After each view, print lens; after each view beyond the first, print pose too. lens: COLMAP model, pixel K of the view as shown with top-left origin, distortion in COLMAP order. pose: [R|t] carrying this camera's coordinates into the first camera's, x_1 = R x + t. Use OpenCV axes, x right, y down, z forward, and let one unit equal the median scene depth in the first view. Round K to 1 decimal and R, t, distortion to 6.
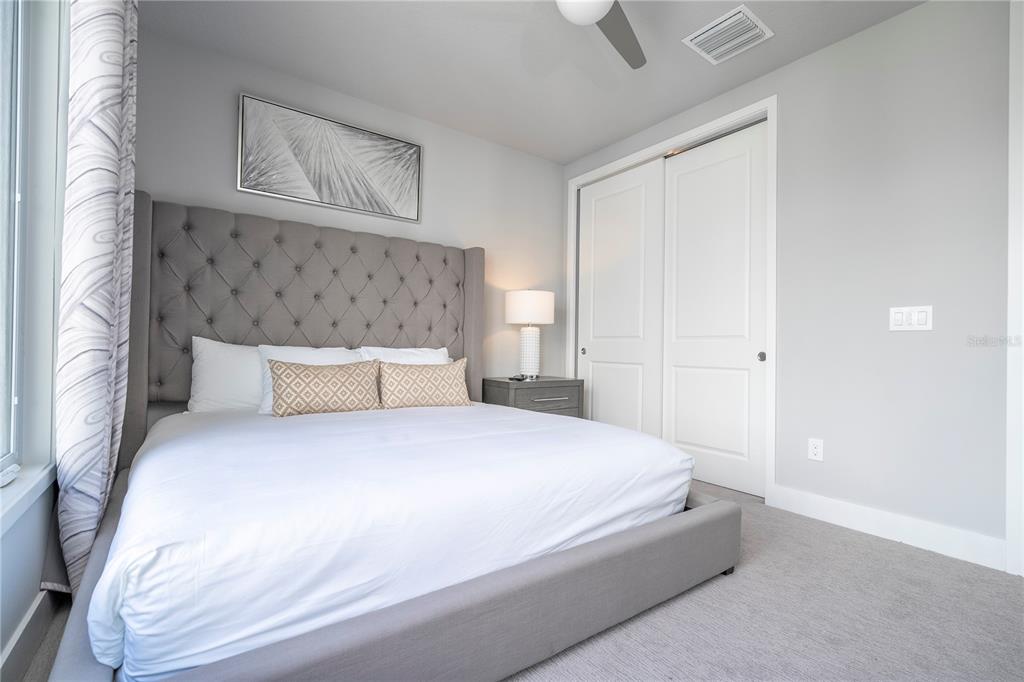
lens RADIAL K [[466.1, 0, 512.0], [0, 466.1, 341.0], [0, 0, 1]] dist [0.003459, 0.000815]
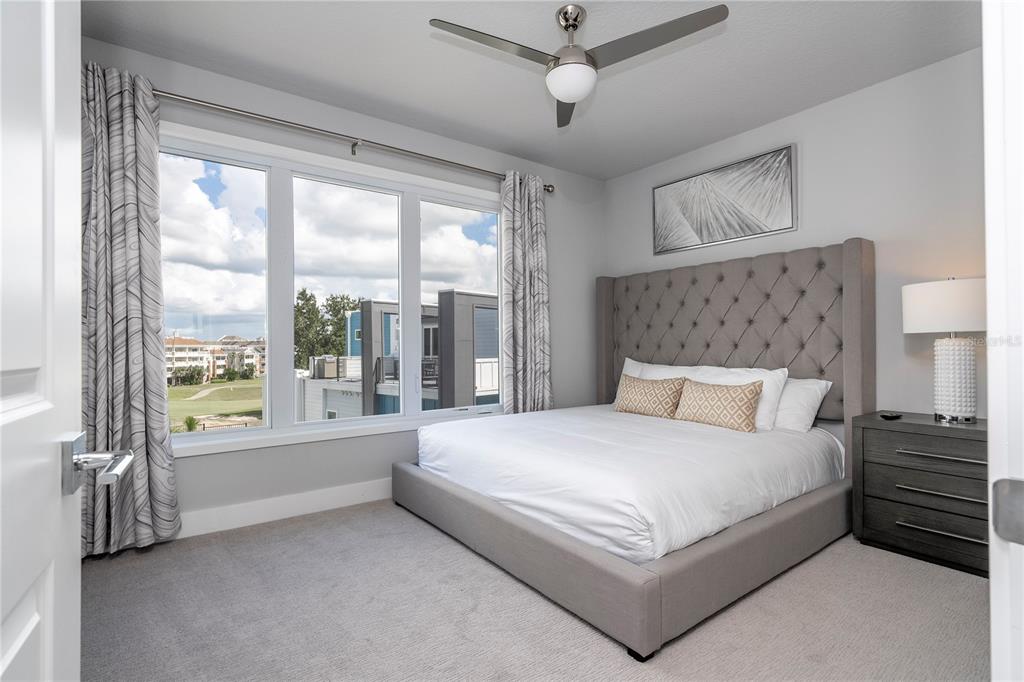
lens RADIAL K [[493.0, 0, 512.0], [0, 493.0, 341.0], [0, 0, 1]] dist [-0.002018, -0.000054]
pose [[0.012917, -0.031824, -0.999410, 0.804756], [0.011508, 0.999432, -0.031676, -0.014355], [0.999850, -0.011092, 0.013276, 0.475197]]
